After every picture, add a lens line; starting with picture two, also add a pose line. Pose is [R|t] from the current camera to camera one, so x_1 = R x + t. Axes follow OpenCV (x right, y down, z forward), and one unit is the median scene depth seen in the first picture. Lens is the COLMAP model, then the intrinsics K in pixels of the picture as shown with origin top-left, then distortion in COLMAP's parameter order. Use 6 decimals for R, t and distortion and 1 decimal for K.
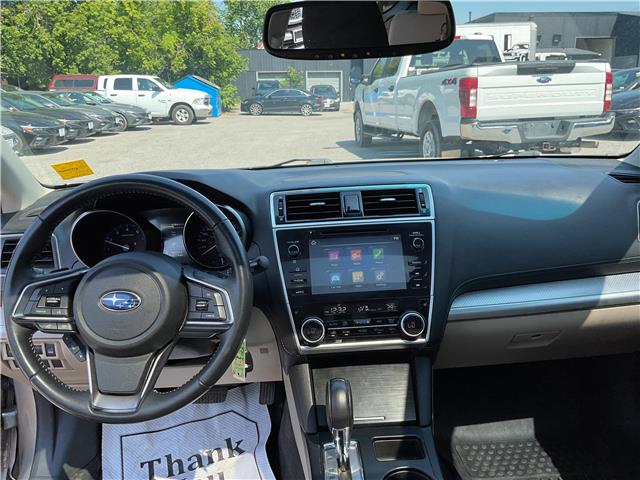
lens RADIAL K [[530.0, 0, 317.8], [0, 530.0, 249.0], [0, 0, 1]] dist [0.044314, -0.108267]
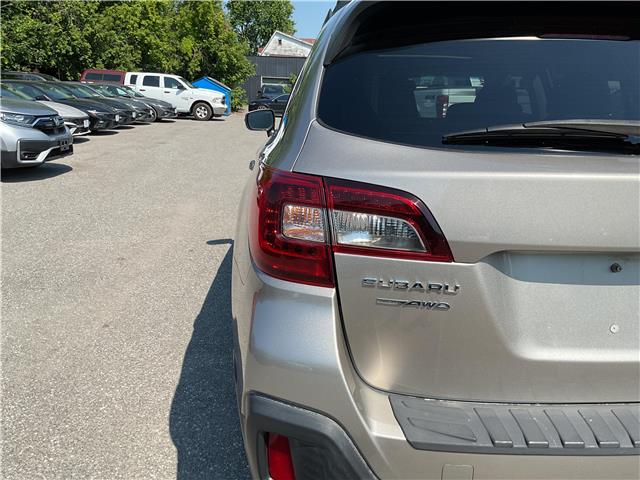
lens RADIAL K [[530.0, 0, 318.2], [0, 530.0, 246.5], [0, 0, 1]] dist [0.044314, -0.108267]
pose [[0.998164, 0.052308, 0.030541, -0.025651], [-0.051797, 0.998508, -0.017299, 0.042679], [-0.031401, 0.015685, 0.999384, -0.138945]]
